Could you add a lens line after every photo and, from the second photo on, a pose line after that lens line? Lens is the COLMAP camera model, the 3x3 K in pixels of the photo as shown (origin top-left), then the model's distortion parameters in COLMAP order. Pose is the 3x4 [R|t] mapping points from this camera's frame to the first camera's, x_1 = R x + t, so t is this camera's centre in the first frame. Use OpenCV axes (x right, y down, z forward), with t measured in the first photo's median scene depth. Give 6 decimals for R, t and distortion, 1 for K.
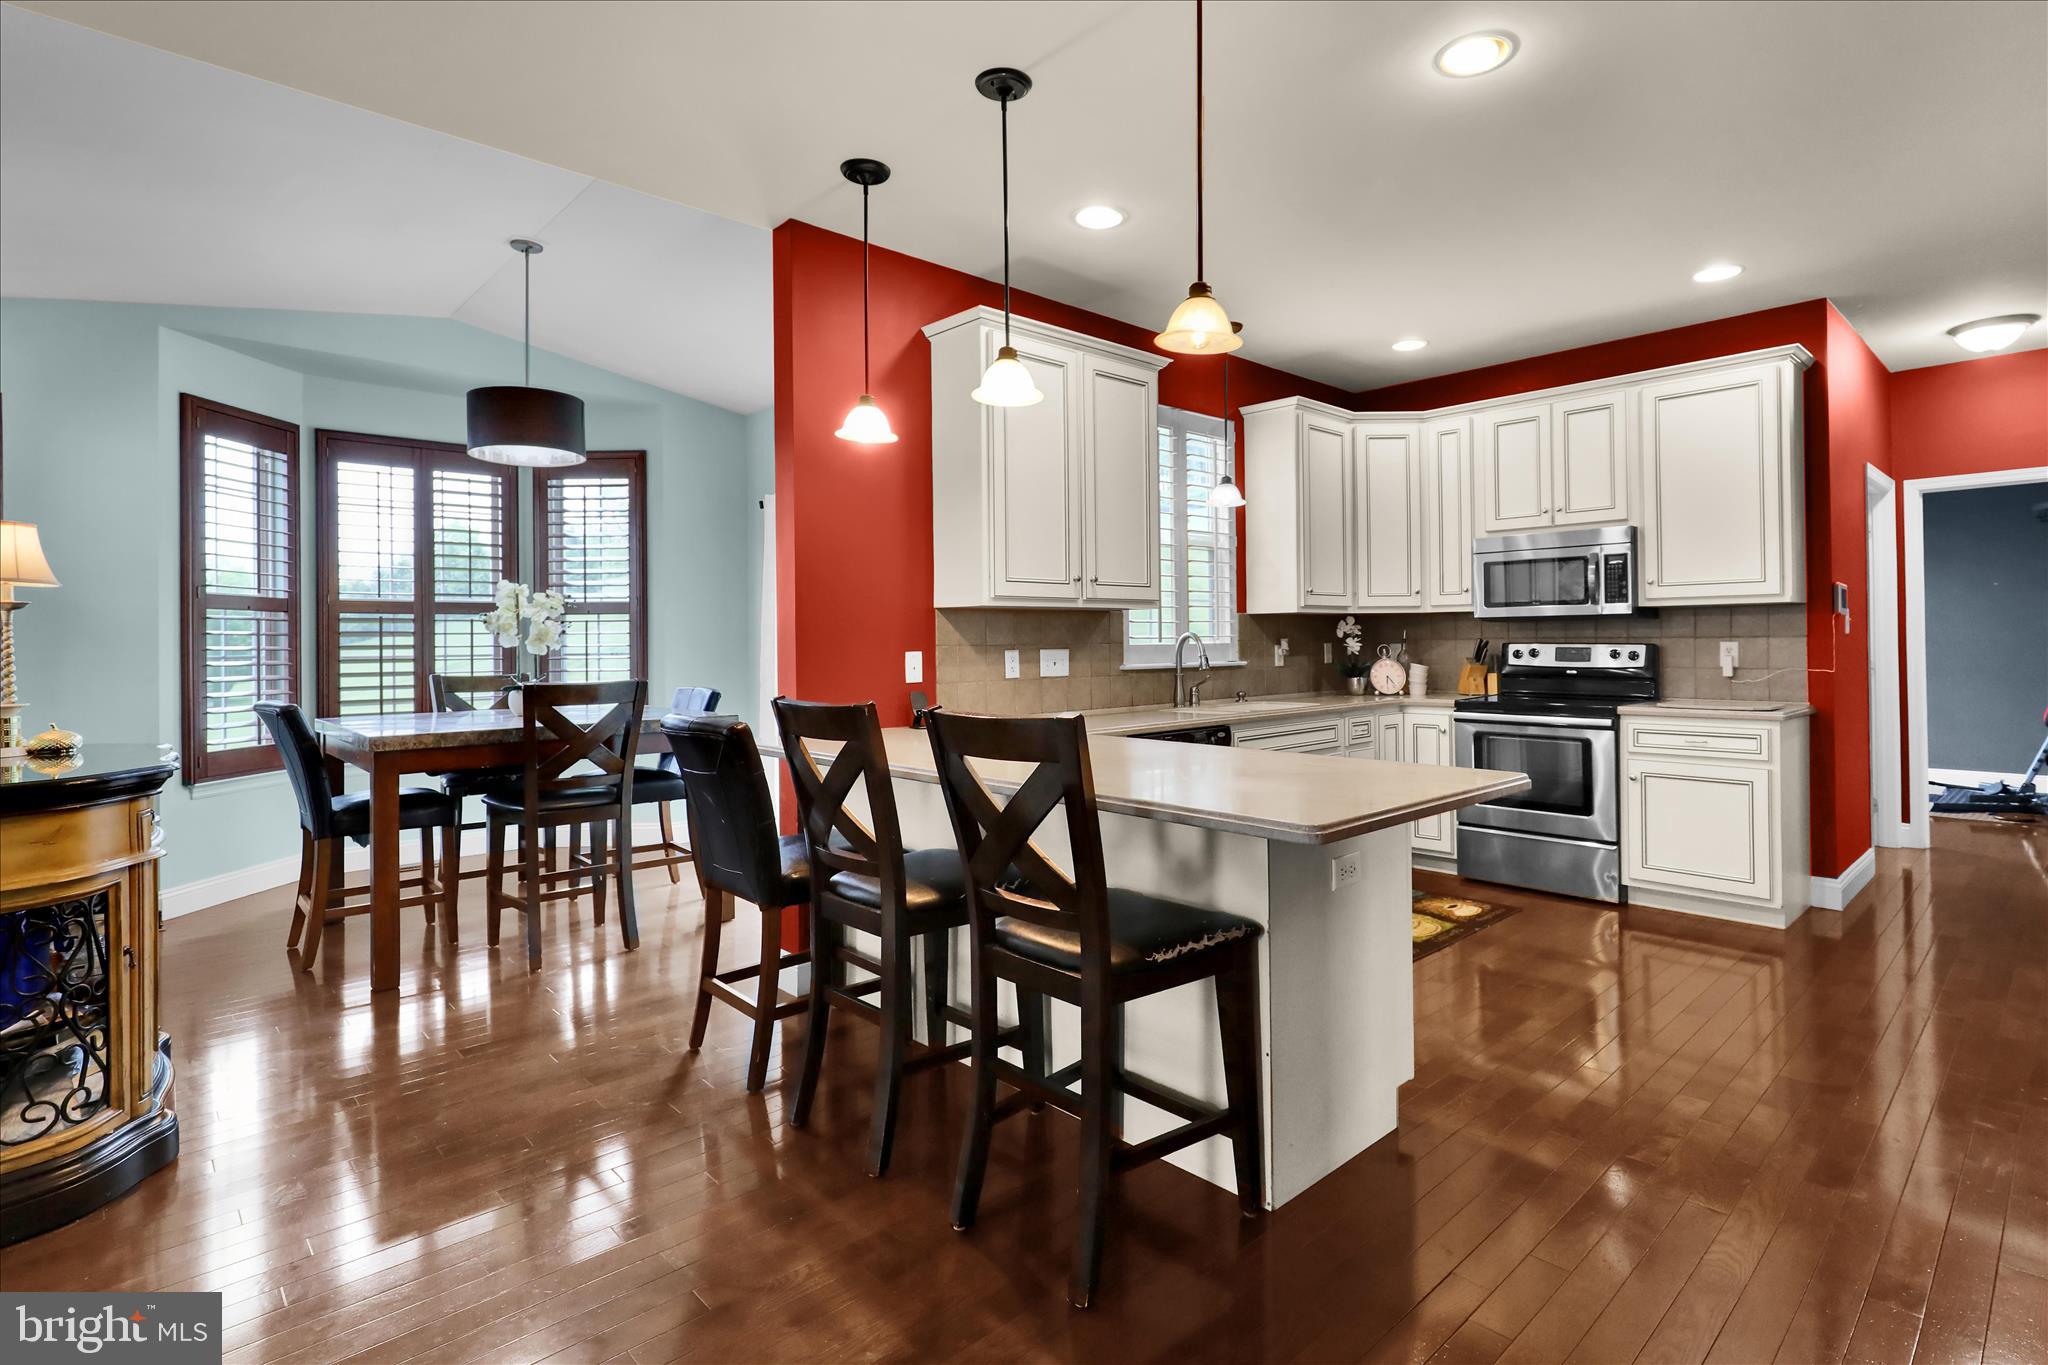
lens RADIAL K [[1017.6, 0, 1074.6], [0, 1017.6, 648.0], [0, 0, 1]] dist [0.003120, 0.000295]
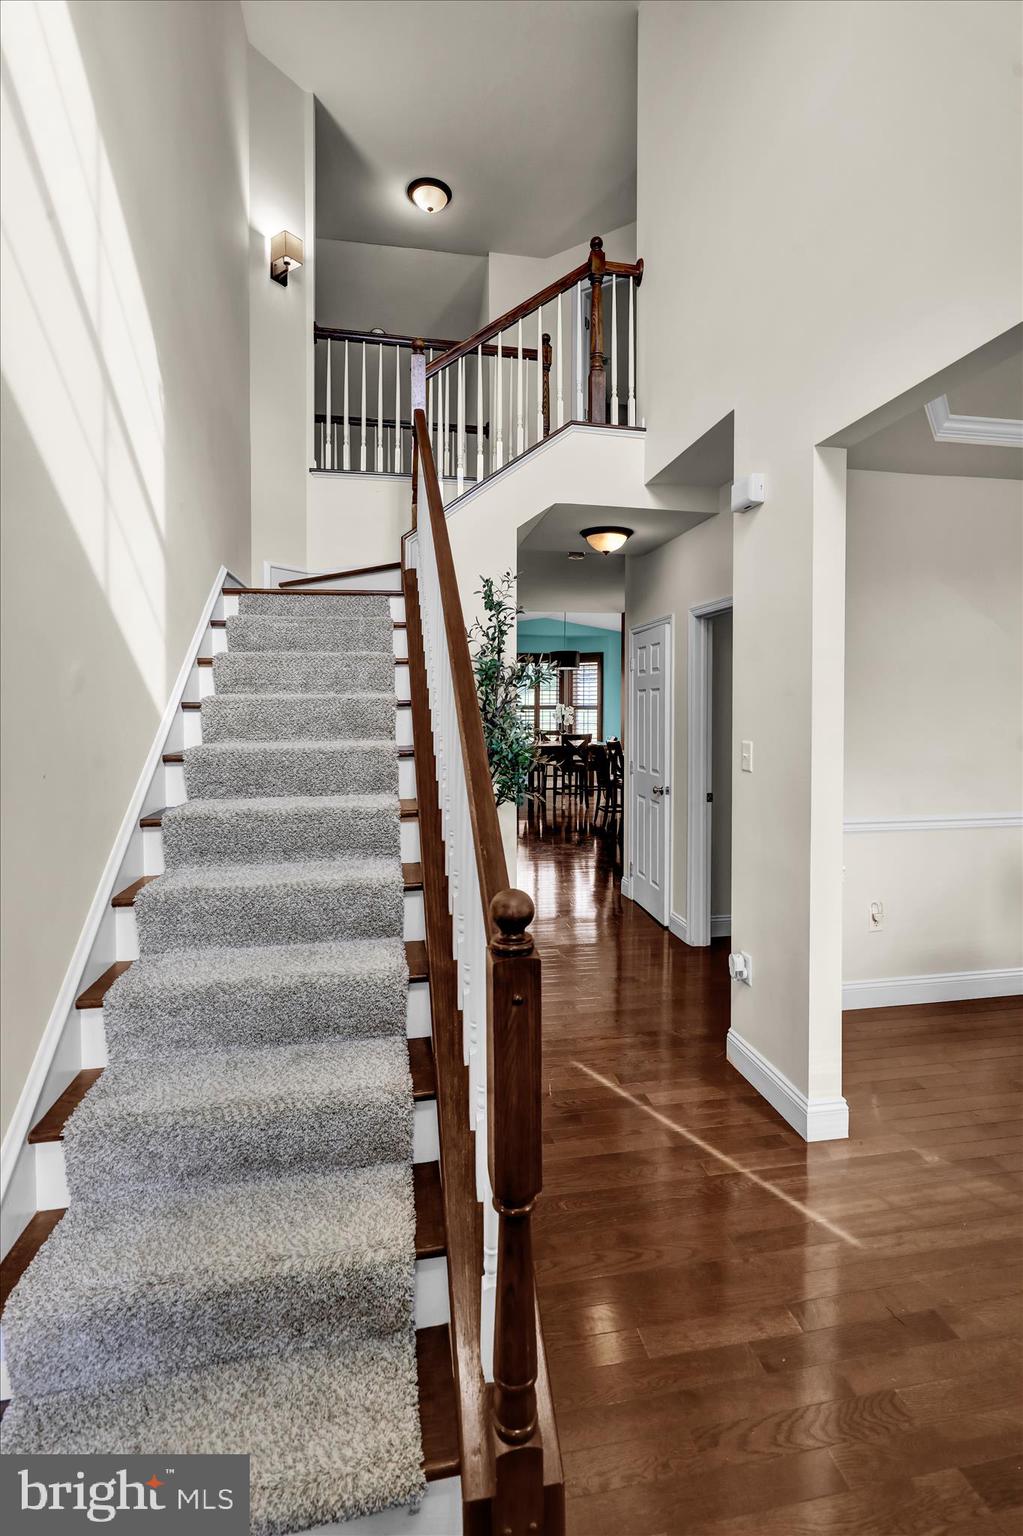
lens RADIAL K [[715.7, 0, 512.3], [0, 715.7, 729.1], [0, 0, 1]] dist [-0.000001, 0.001201]
pose [[0.835795, 0.030452, -0.548197, 0.604699], [-0.012762, 0.999268, 0.036051, -0.061234], [0.548894, -0.023135, 0.835572, -1.053005]]
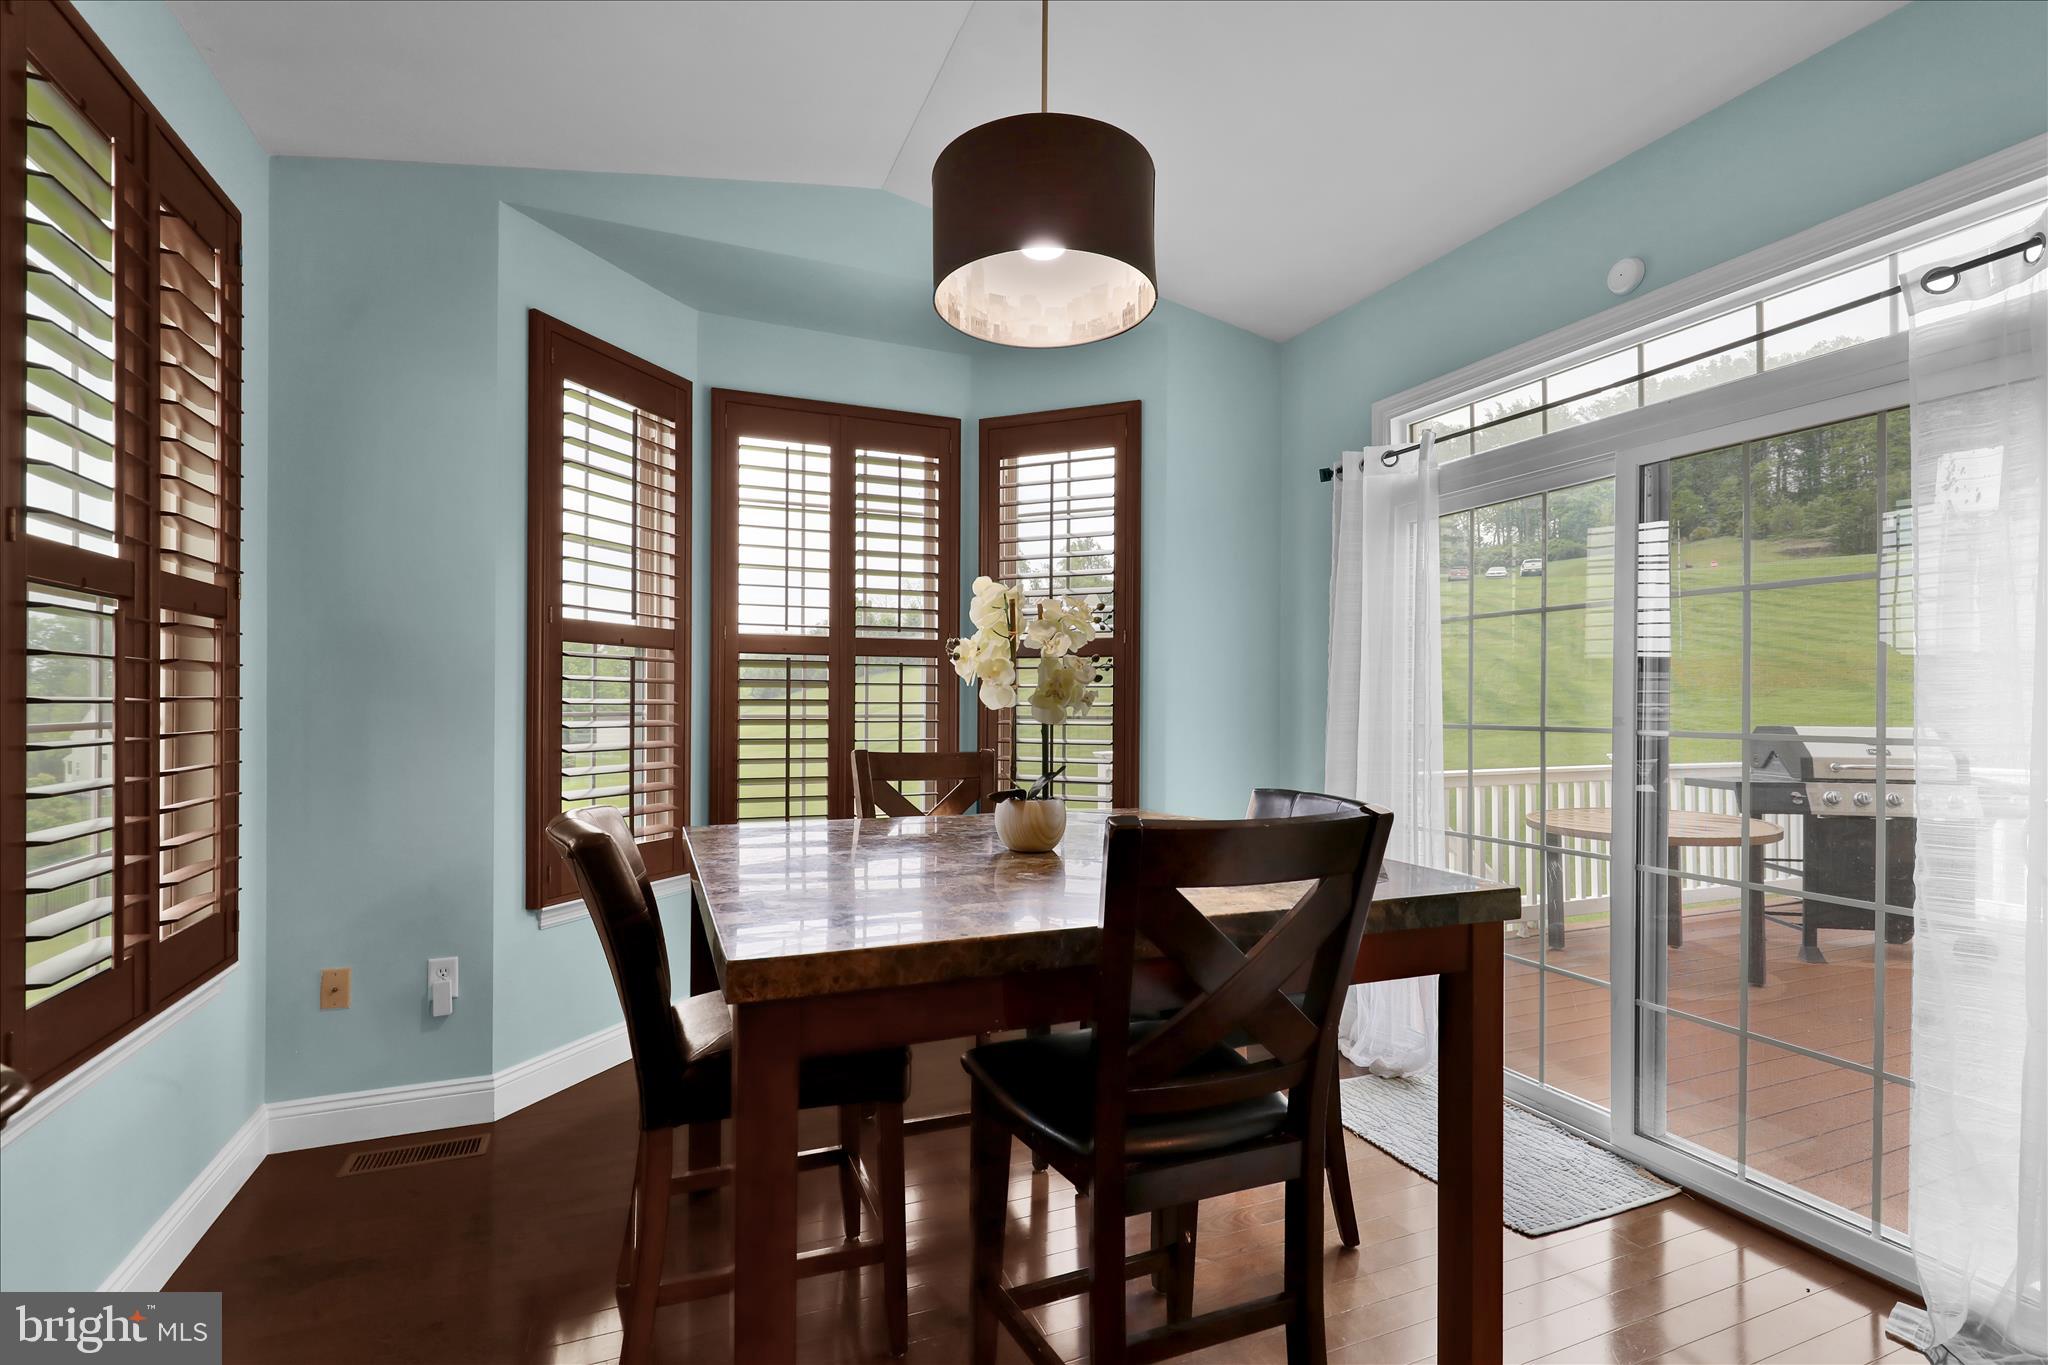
lens RADIAL K [[954.3, 0, 1008.0], [0, 954.3, 744.7], [0, 0, 1]] dist [-0.000001, 0.001201]
pose [[0.925841, 0.034325, -0.376350, -0.344081], [-0.018710, 0.998809, 0.045069, -0.004687], [0.377449, -0.034686, 0.925381, 0.527306]]
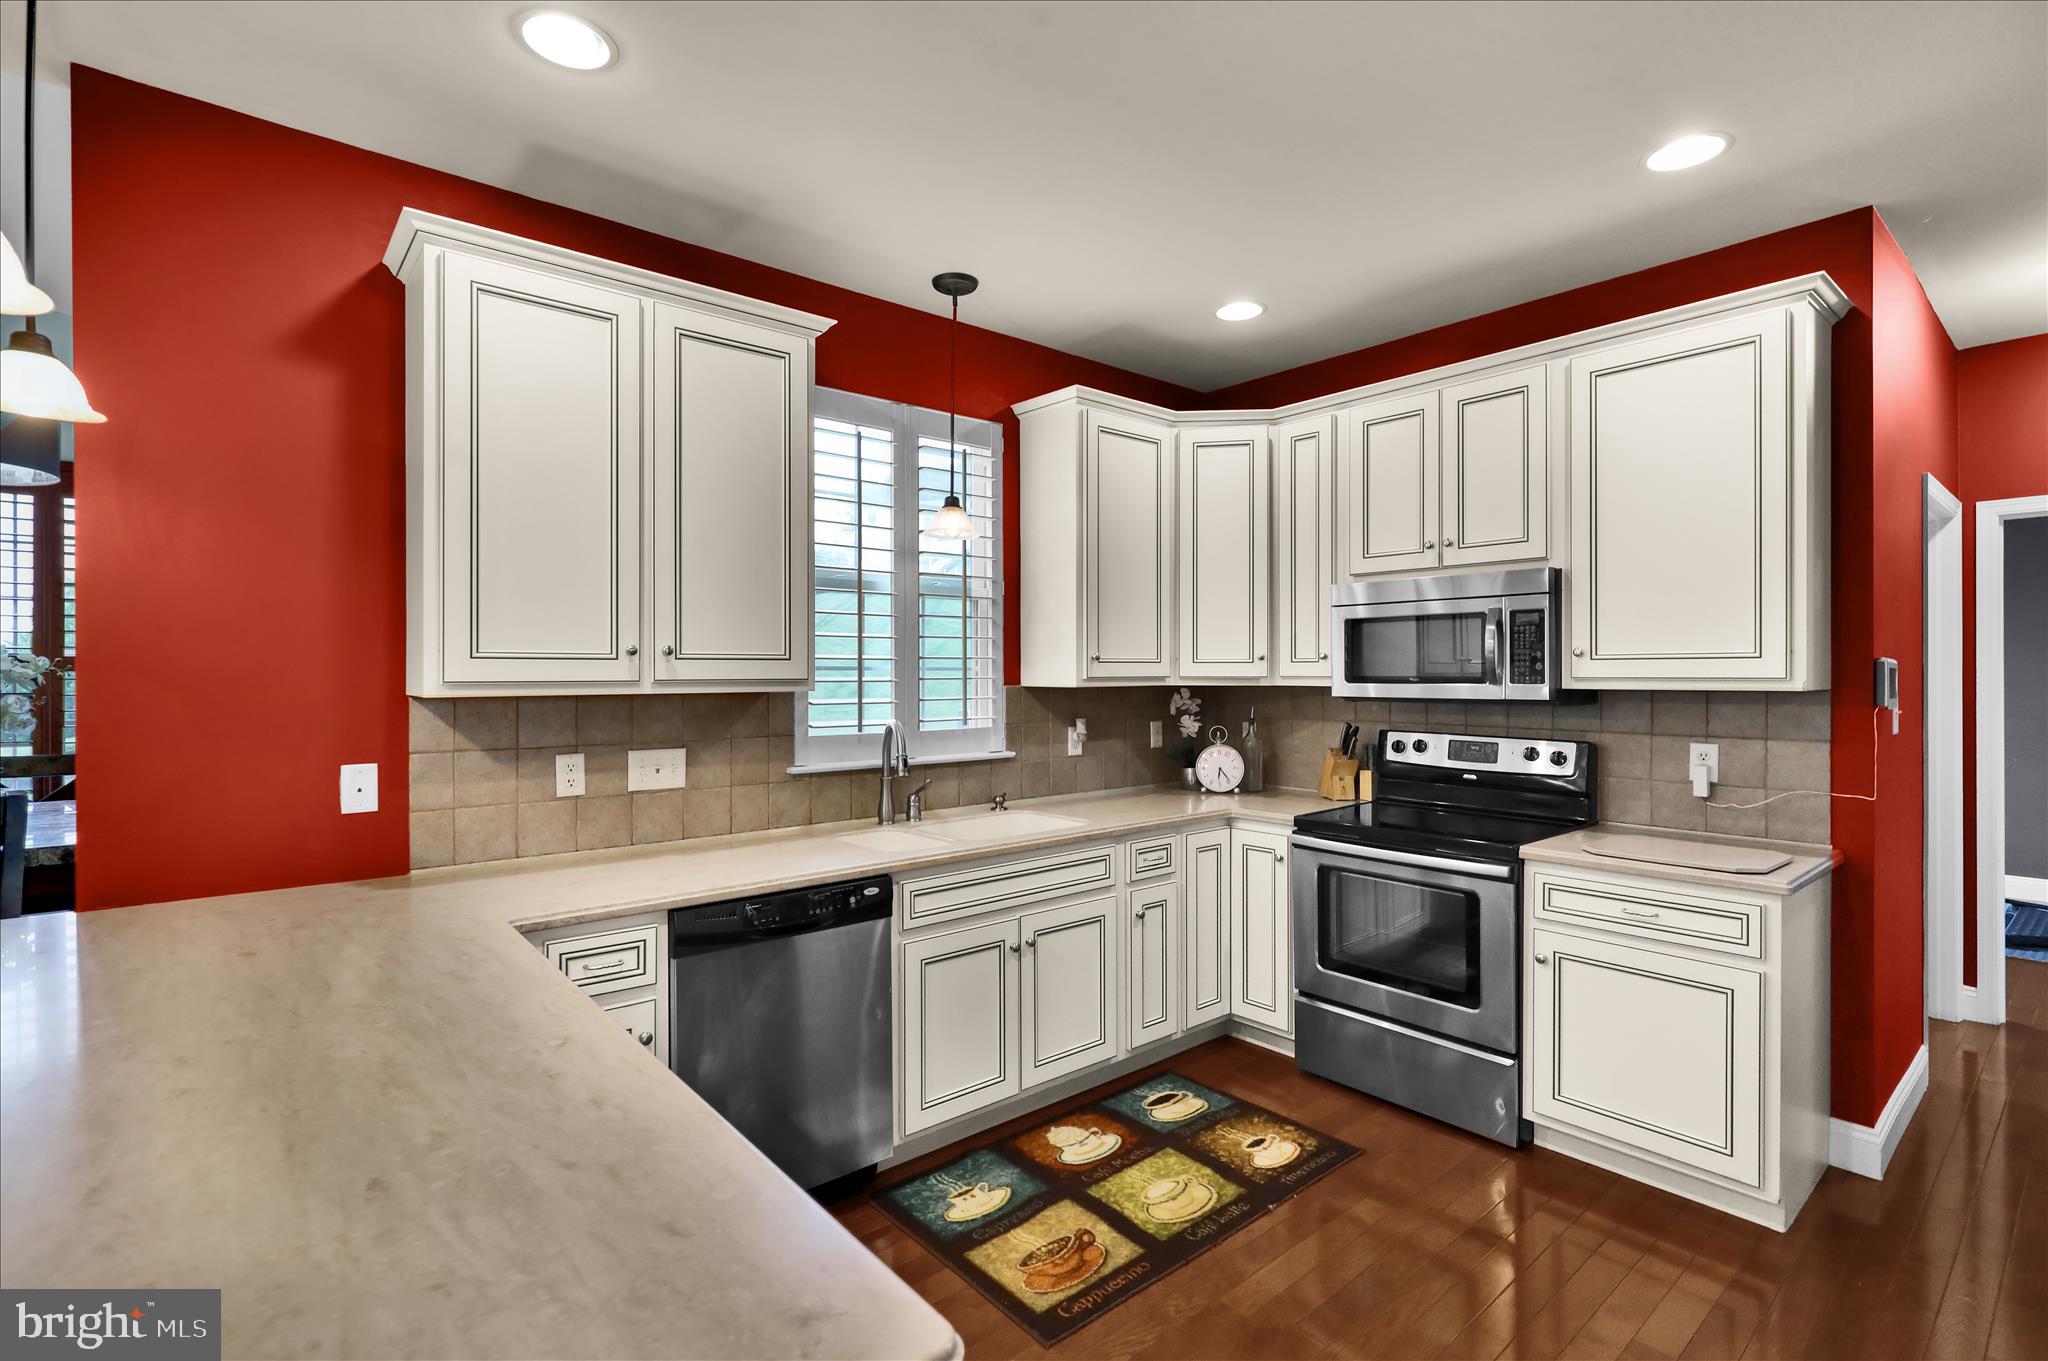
lens RADIAL K [[954.3, 0, 1017.6], [0, 954.3, 686.3], [0, 0, 1]] dist [-0.000001, 0.001201]
pose [[0.997163, 0.011165, -0.074440, 0.240522], [-0.010374, 0.999886, 0.011016, -0.045023], [0.074554, -0.010213, 0.997165, 0.344759]]
